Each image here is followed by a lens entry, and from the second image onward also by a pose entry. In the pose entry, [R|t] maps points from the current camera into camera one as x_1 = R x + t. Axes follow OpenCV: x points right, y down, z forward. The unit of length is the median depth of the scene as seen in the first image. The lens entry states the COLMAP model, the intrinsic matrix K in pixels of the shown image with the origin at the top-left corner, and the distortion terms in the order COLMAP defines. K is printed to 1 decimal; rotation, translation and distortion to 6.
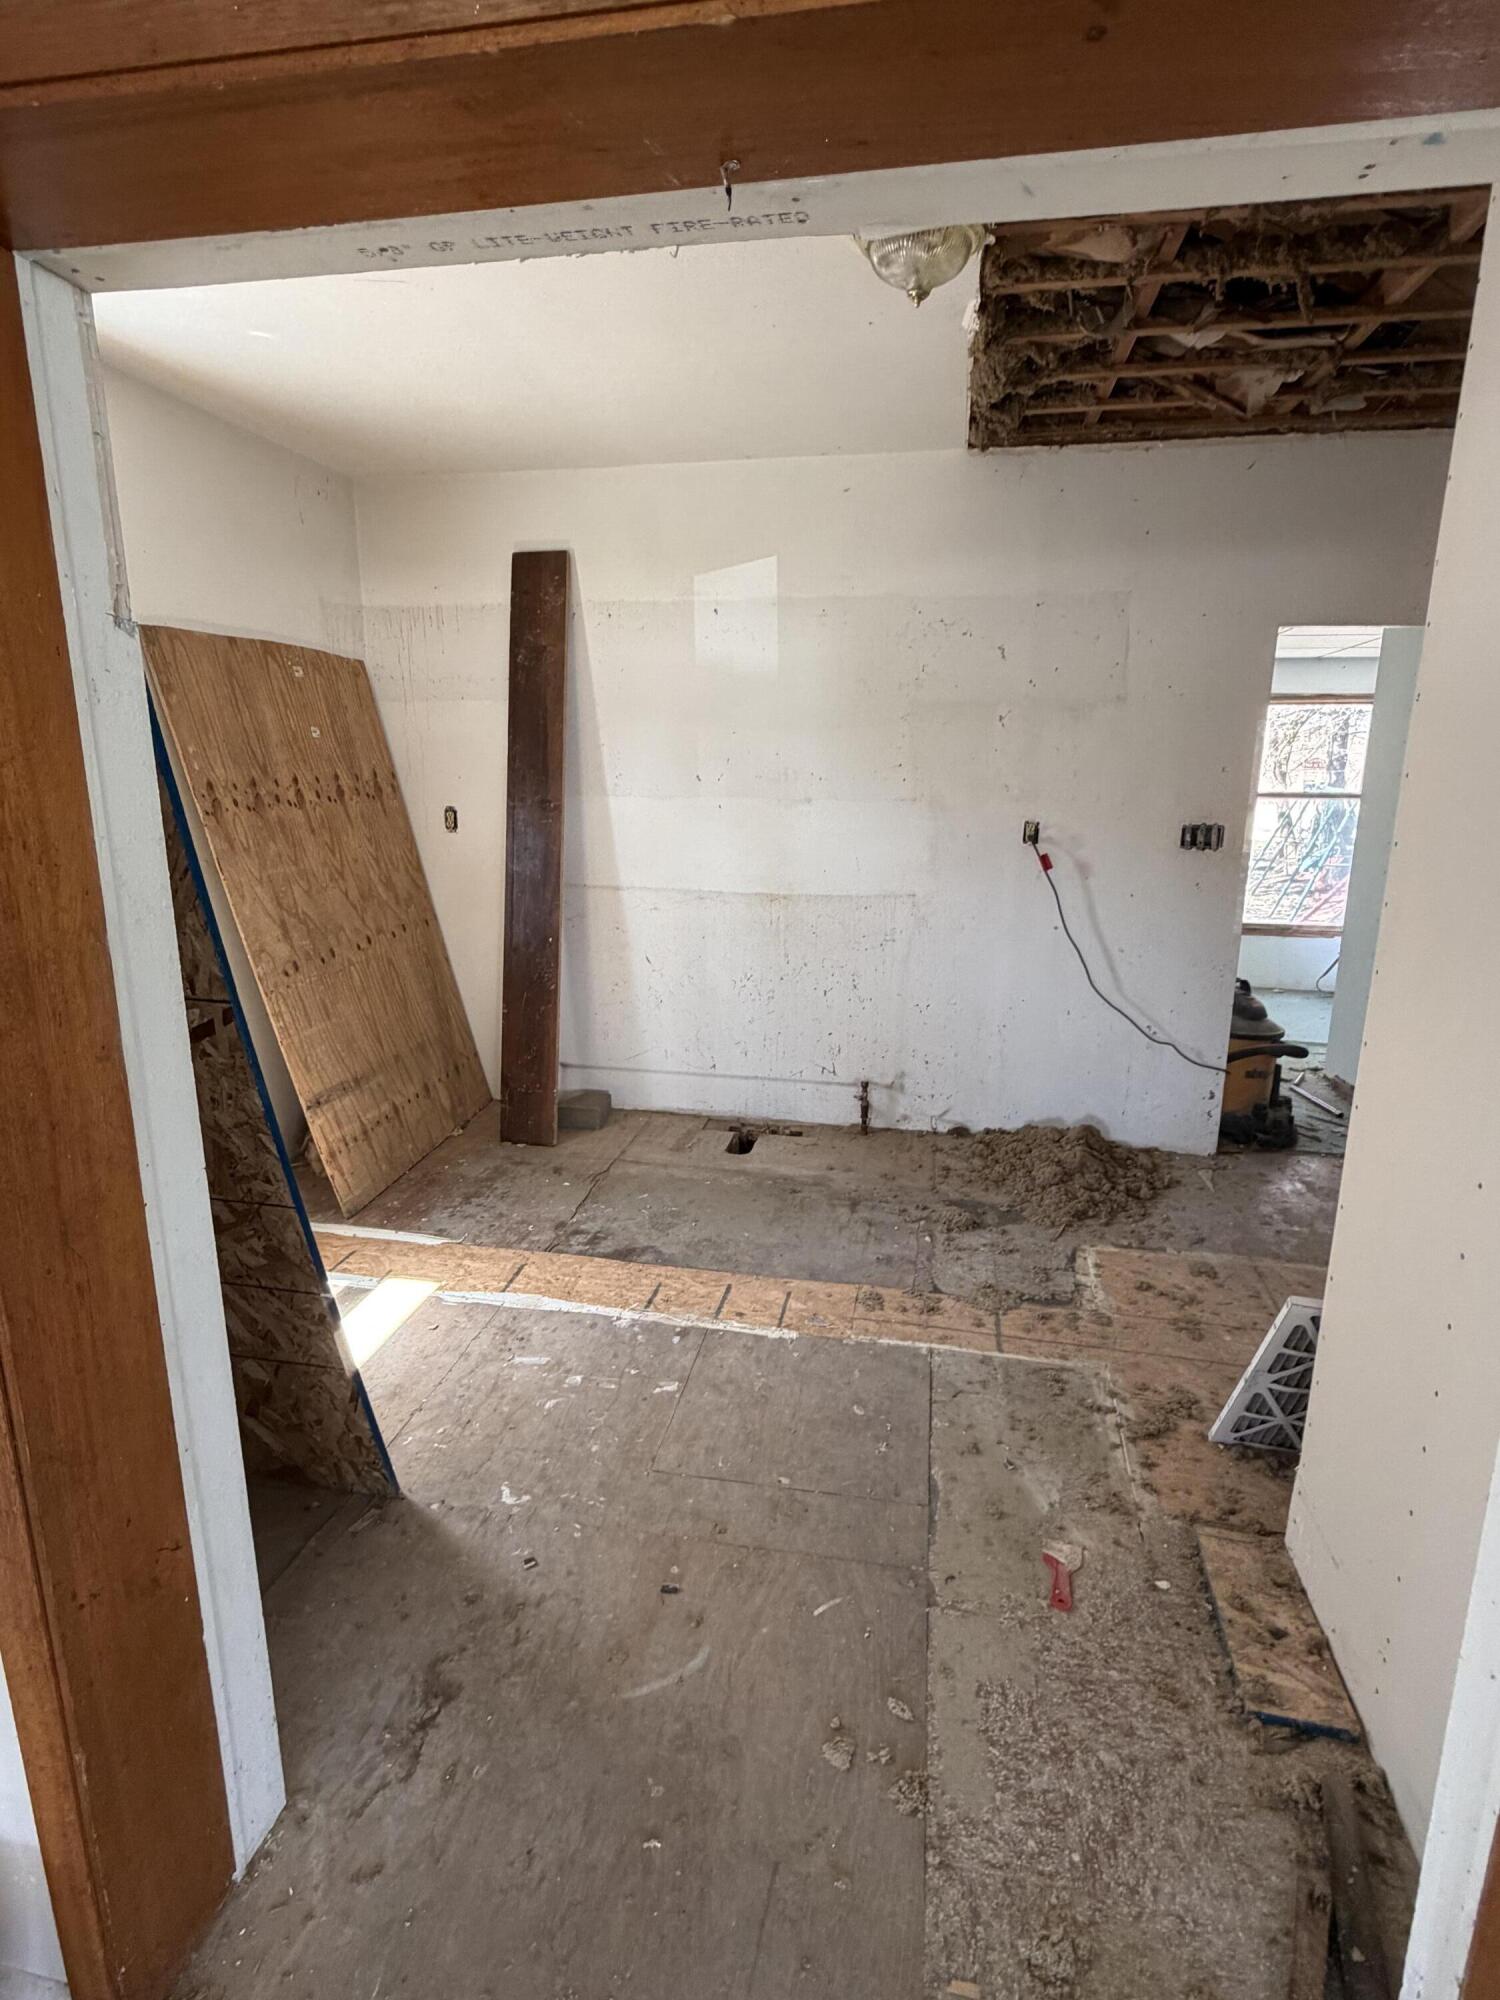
lens RADIAL K [[1003.7, 0, 752.3], [0, 1003.7, 998.9], [0, 0, 1]] dist [0.000896, 0.000714]
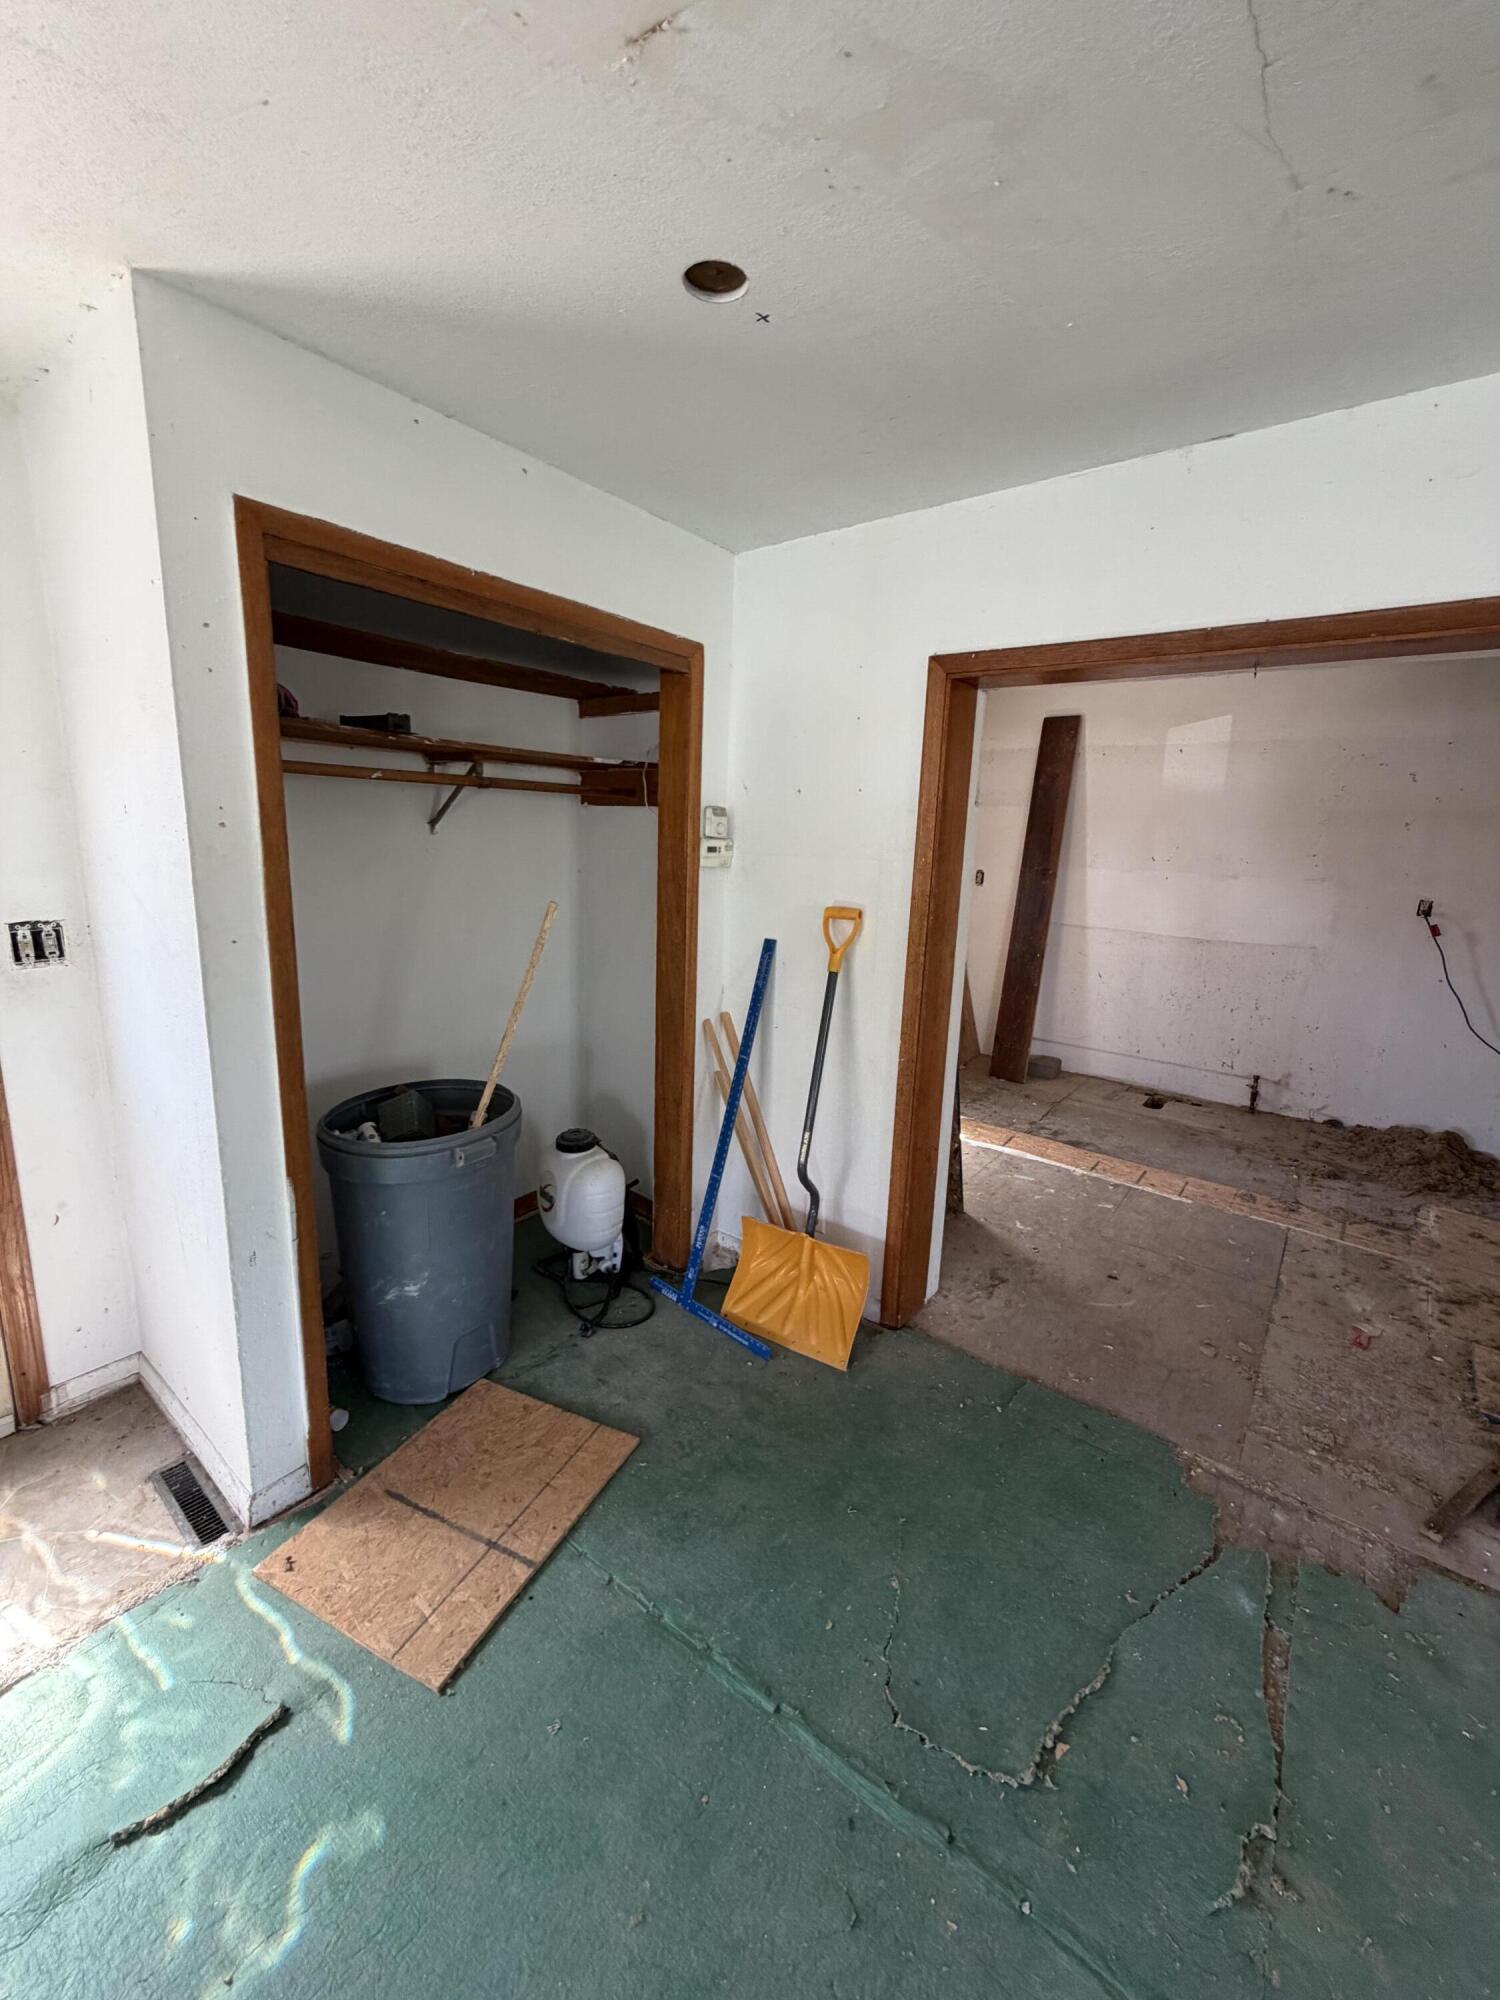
lens RADIAL K [[799.2, 0, 746.4], [0, 799.2, 995.9], [0, 0, 1]] dist [0.000519, -0.000246]
pose [[0.889096, 0.113151, -0.443514, -0.052077], [-0.127927, 0.991778, -0.003424, 0.085958], [0.439480, 0.059782, 0.896261, -0.429949]]
